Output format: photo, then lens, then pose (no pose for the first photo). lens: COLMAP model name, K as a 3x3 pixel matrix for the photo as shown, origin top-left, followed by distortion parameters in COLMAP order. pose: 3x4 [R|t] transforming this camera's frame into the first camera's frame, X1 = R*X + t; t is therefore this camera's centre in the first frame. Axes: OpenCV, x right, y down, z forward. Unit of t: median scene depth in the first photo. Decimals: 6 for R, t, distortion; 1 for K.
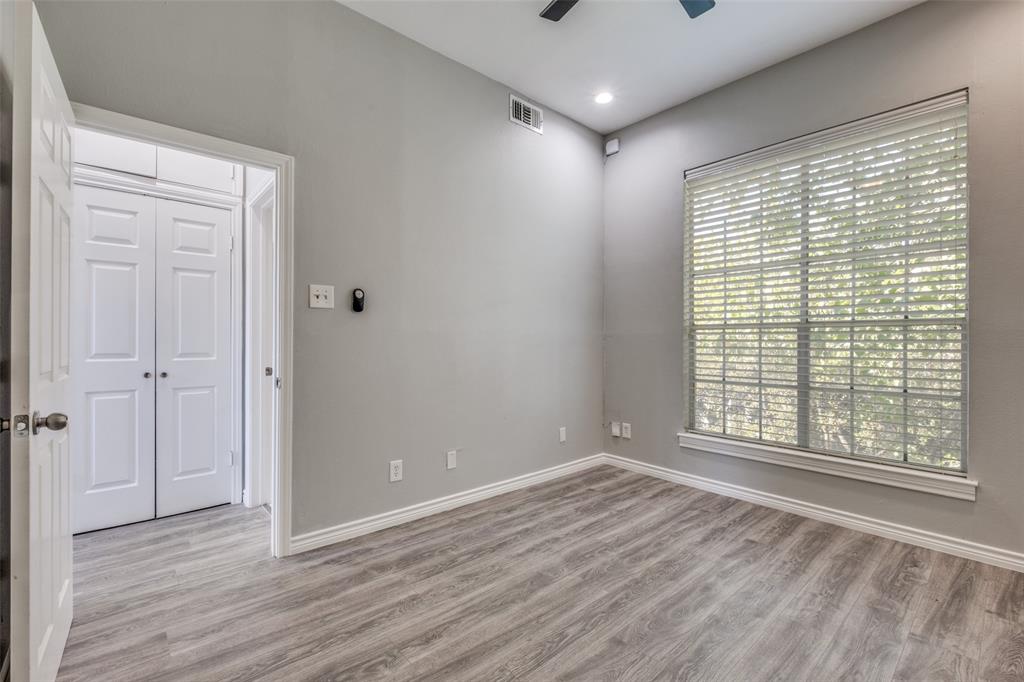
lens RADIAL K [[447.0, 0, 514.0], [0, 447.0, 337.1], [0, 0, 1]] dist [0.004385, -0.006107]
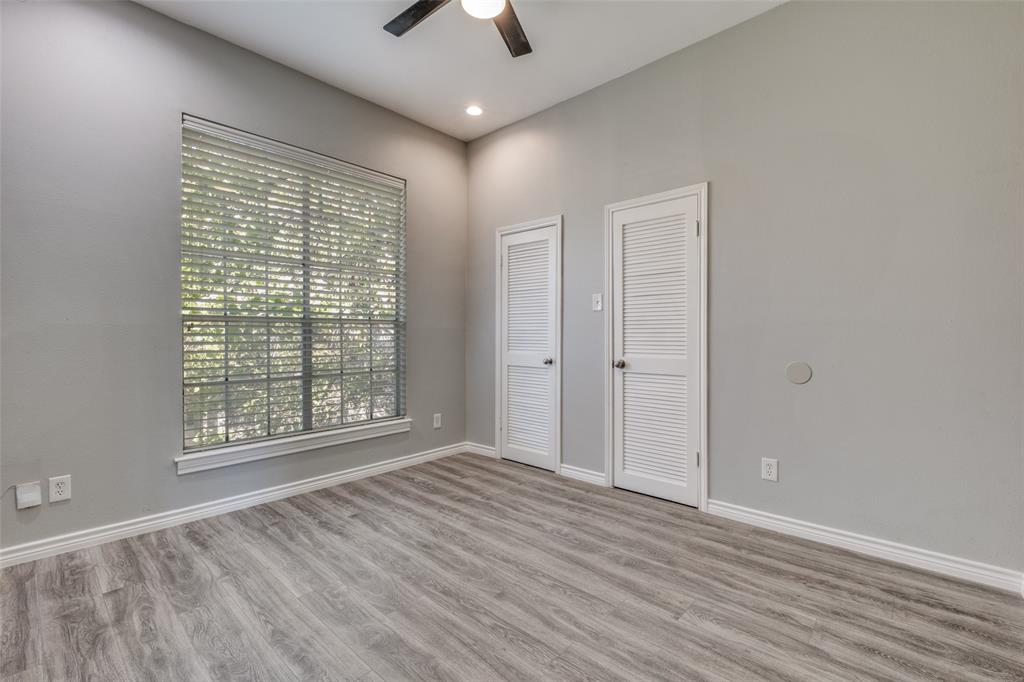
lens RADIAL K [[447.0, 0, 514.0], [0, 447.0, 337.1], [0, 0, 1]] dist [0.004385, -0.006107]
pose [[-0.113281, -0.008861, 0.993524, -0.537988], [-0.007058, 0.999942, 0.008113, 0.001657], [-0.993538, -0.006093, -0.113337, 0.645666]]
